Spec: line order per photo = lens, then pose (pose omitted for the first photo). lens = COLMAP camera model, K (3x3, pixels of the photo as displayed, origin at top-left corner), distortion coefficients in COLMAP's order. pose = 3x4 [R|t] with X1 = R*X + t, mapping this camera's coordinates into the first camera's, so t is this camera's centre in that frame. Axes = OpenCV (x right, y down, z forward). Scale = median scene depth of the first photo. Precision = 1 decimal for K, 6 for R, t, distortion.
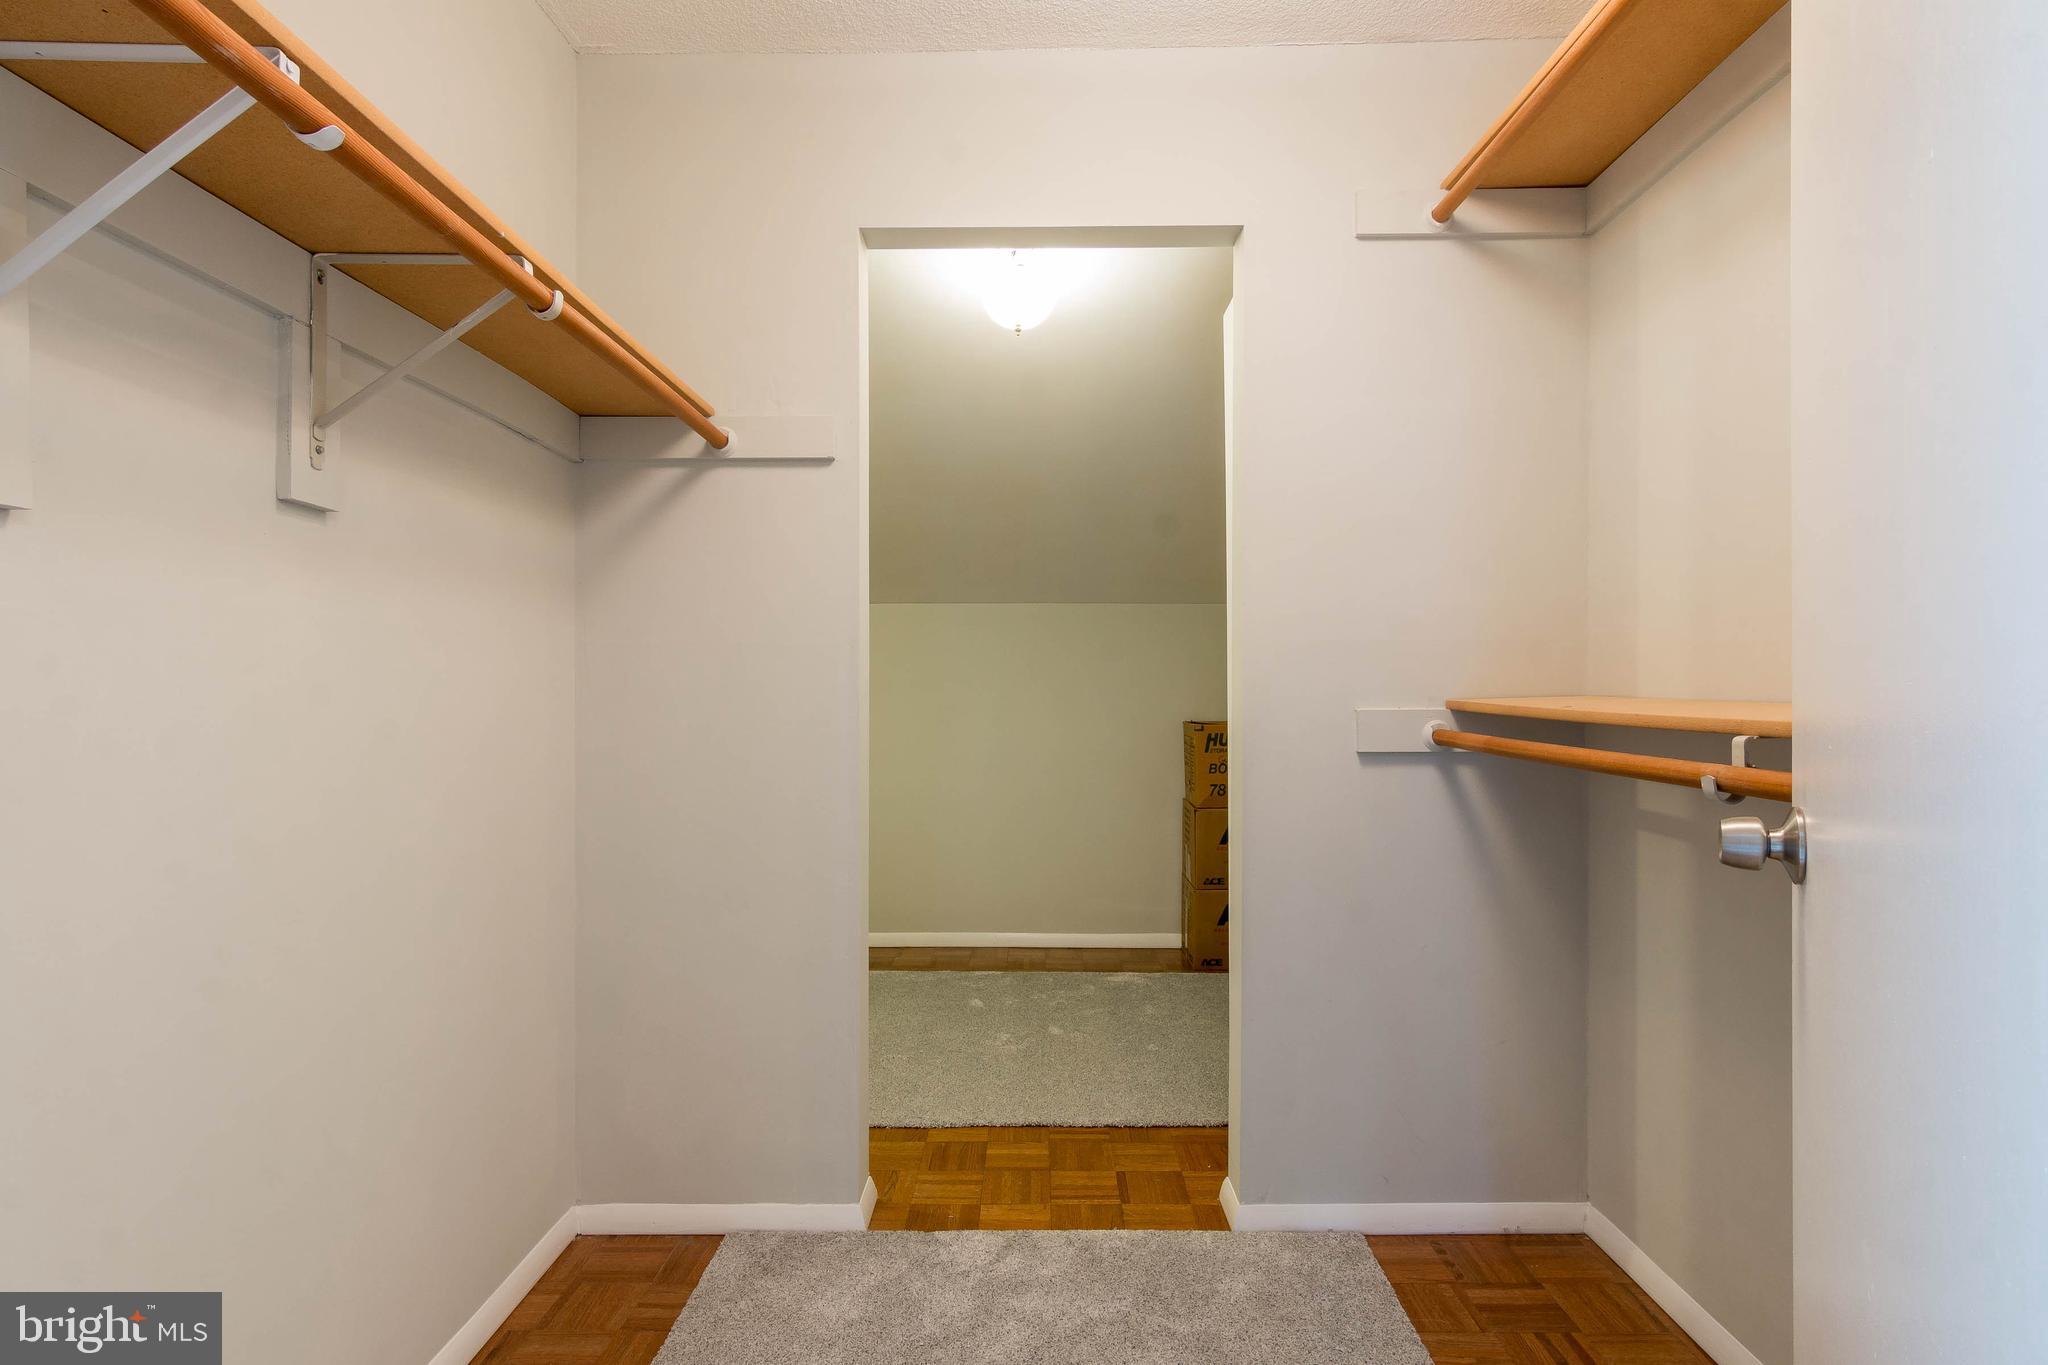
lens RADIAL K [[1035.2, 0, 1024.1], [0, 1035.2, 685.1], [0, 0, 1]] dist [0.002735, 0.000437]
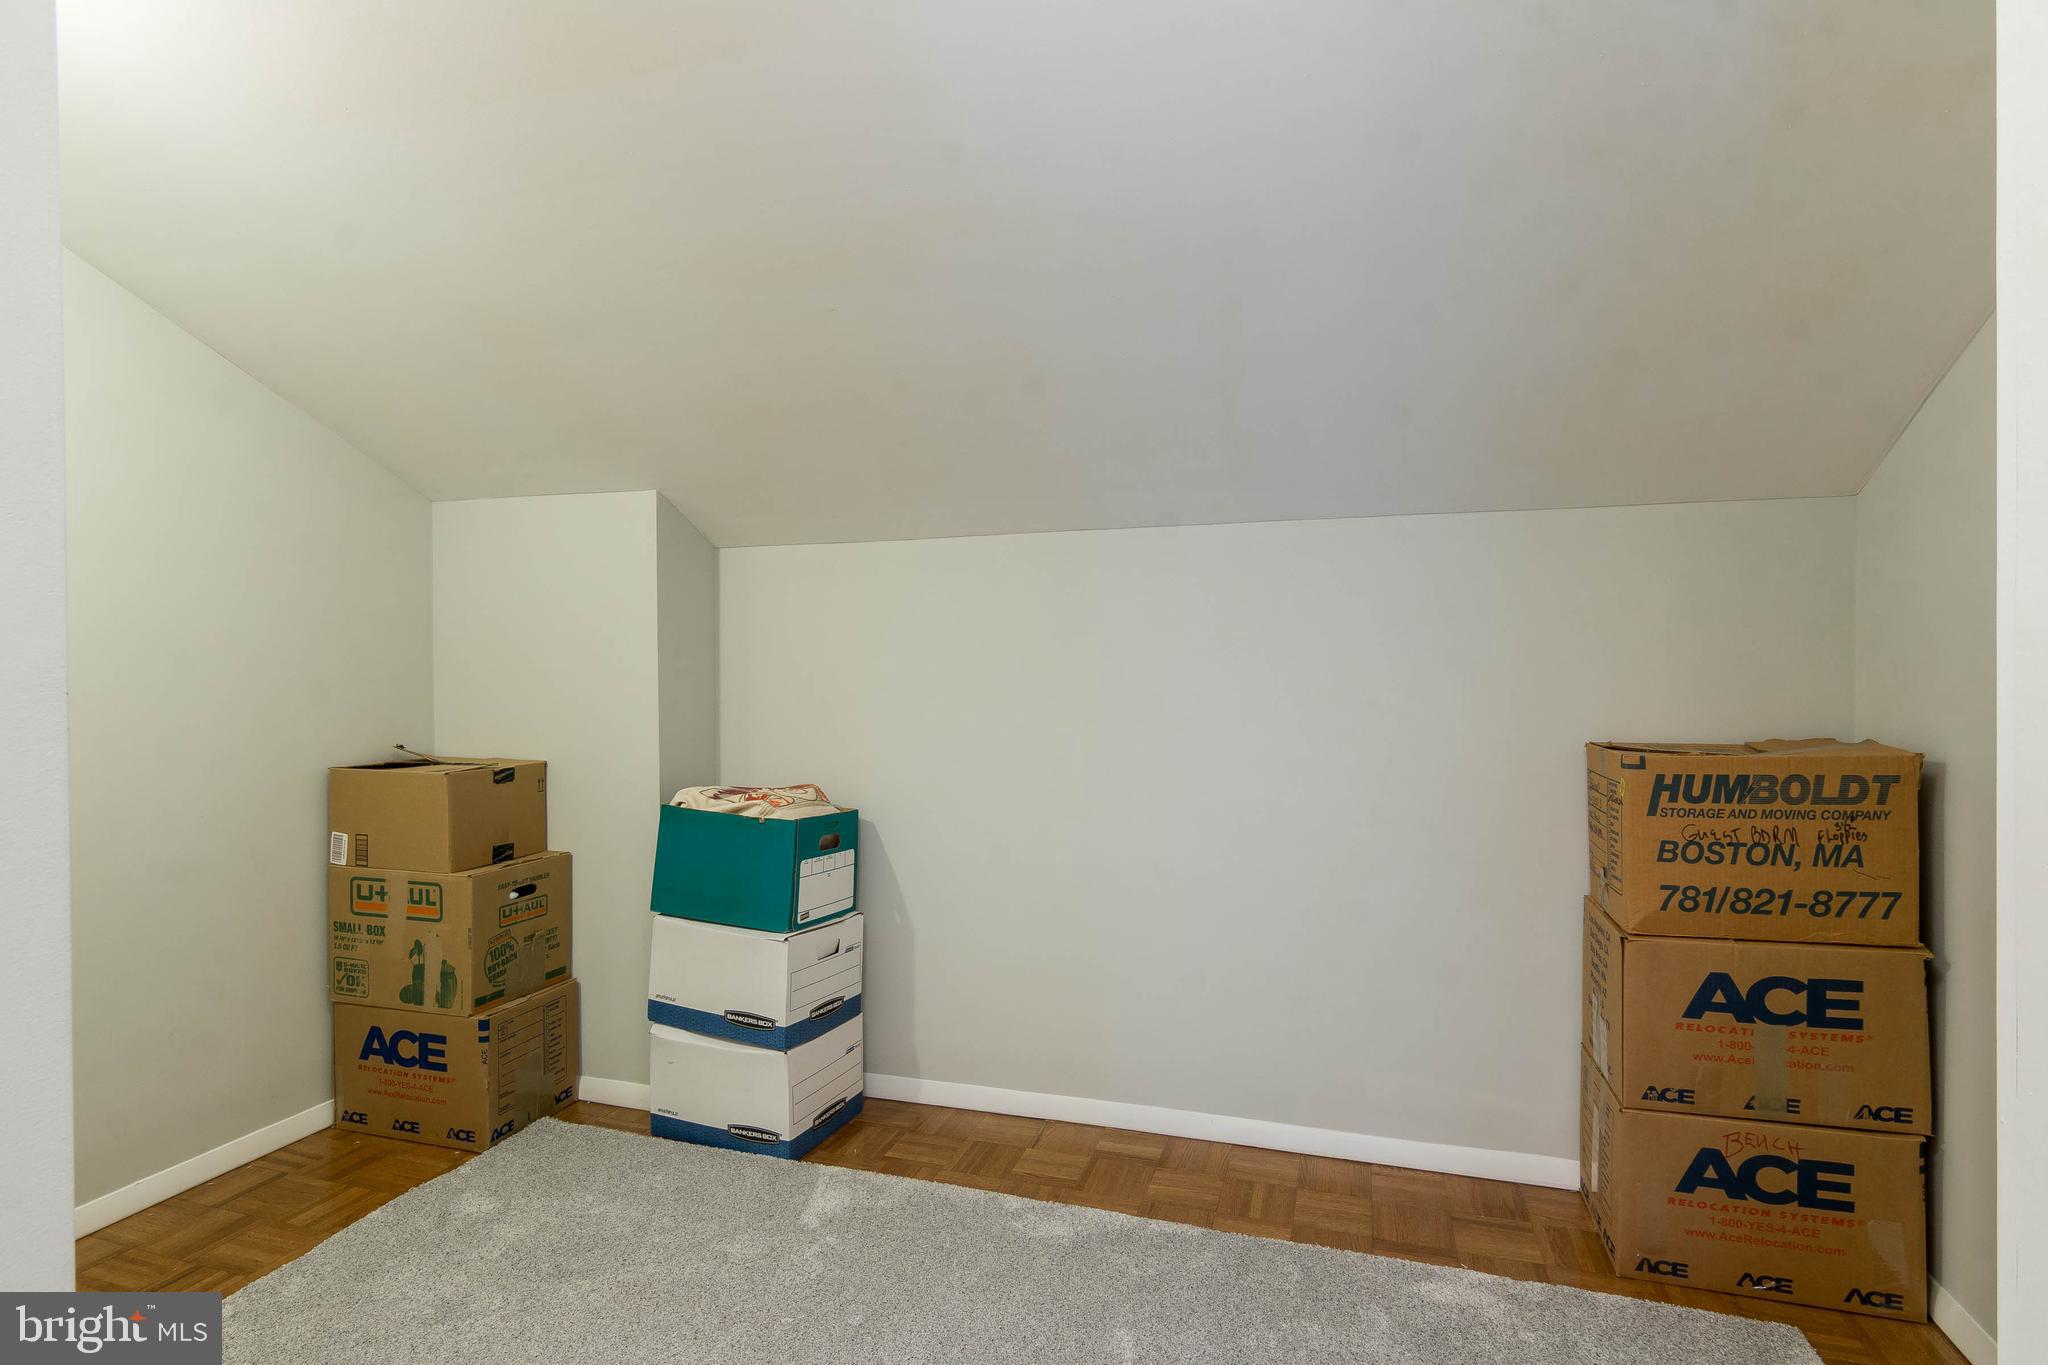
lens RADIAL K [[1035.2, 0, 1027.6], [0, 1035.2, 682.0], [0, 0, 1]] dist [0.002735, 0.000437]
pose [[0.956808, -0.003380, -0.290703, 0.045865], [0.004498, 0.999985, 0.003178, 0.003806], [0.290687, -0.004348, 0.956808, 0.479389]]
